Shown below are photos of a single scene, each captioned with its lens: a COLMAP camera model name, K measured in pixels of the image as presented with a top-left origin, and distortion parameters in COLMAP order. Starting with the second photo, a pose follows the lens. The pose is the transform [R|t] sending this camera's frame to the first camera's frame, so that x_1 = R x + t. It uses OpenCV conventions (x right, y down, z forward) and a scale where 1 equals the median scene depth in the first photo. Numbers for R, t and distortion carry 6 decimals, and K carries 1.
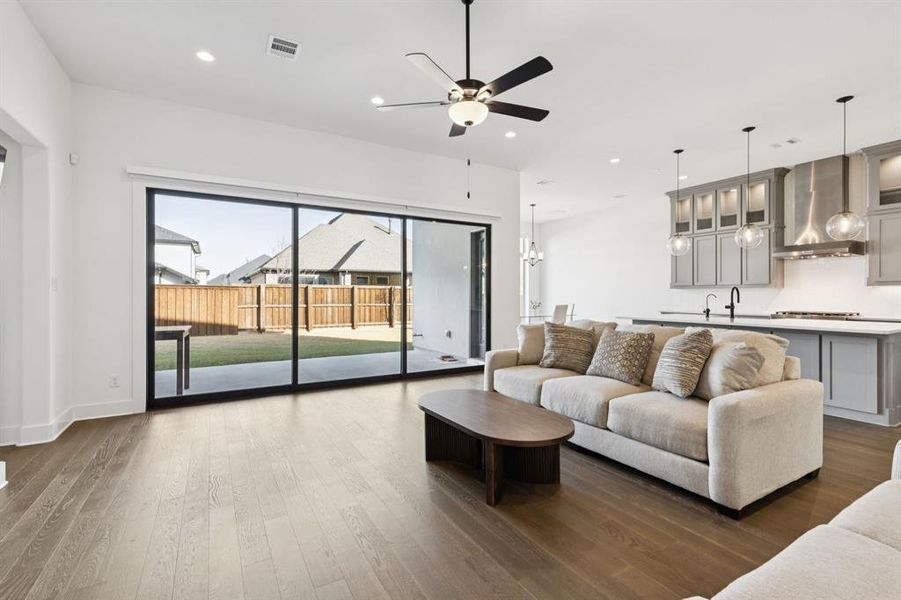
lens RADIAL K [[408.5, 0, 453.4], [0, 408.5, 295.7], [0, 0, 1]] dist [0.003600, -0.000359]
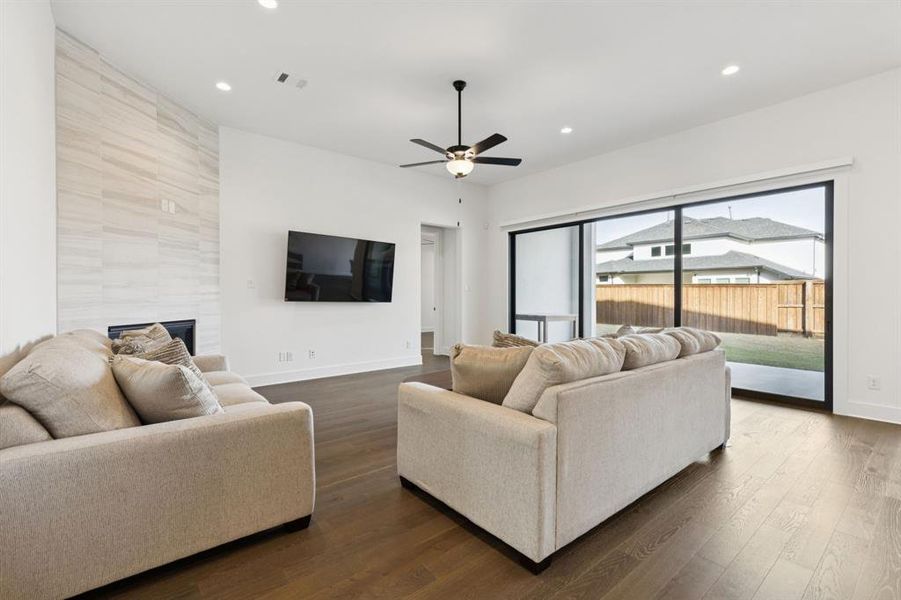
lens RADIAL K [[408.5, 0, 459.1], [0, 408.5, 297.6], [0, 0, 1]] dist [0.003600, -0.000359]
pose [[0.138142, 0.012874, -0.990329, 0.286063], [-0.003640, 0.999915, 0.012491, 0.000383], [0.990406, 0.001879, 0.138177, 0.152701]]
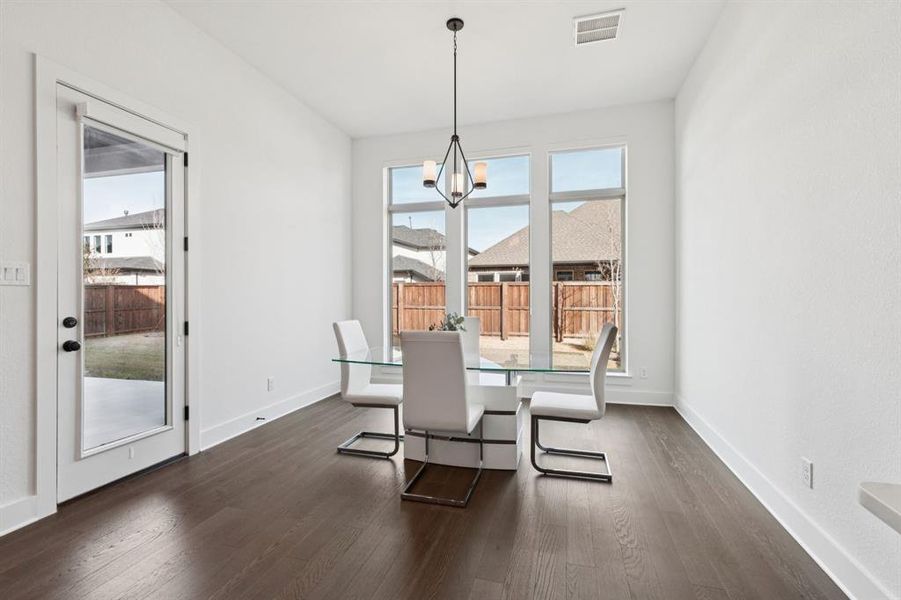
lens RADIAL K [[408.5, 0, 457.6], [0, 408.5, 301.0], [0, 0, 1]] dist [0.003600, -0.000359]
pose [[0.676569, 0.011857, -0.736284, 0.289182], [-0.001134, 0.999886, 0.015060, -0.001144], [0.736378, -0.009354, 0.676505, 0.481132]]
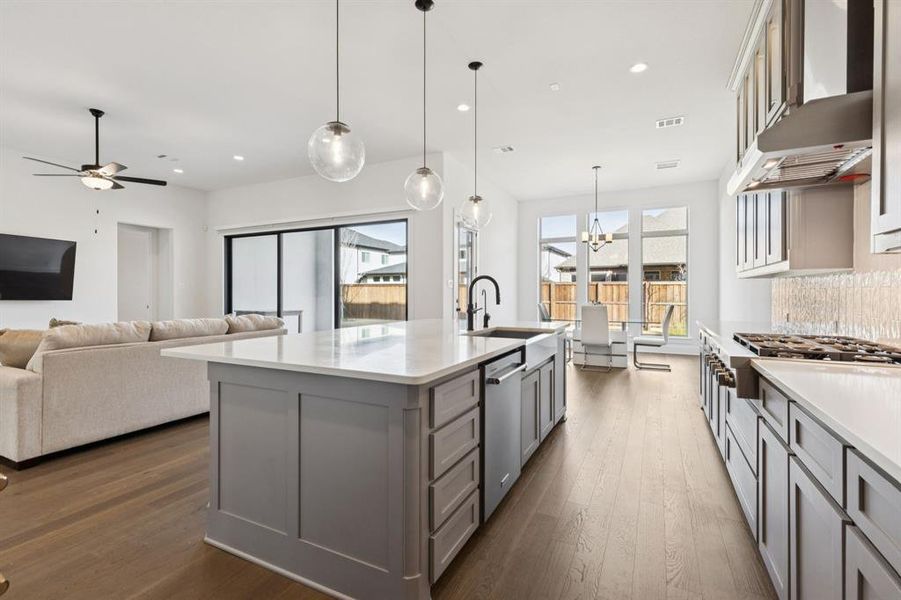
lens RADIAL K [[408.5, 0, 455.7], [0, 408.5, 294.9], [0, 0, 1]] dist [0.003600, -0.000359]
pose [[0.521775, 0.008811, -0.853038, 0.433748], [-0.005586, 0.999961, 0.006912, -0.000075], [0.853065, 0.001159, 0.521803, 0.262840]]
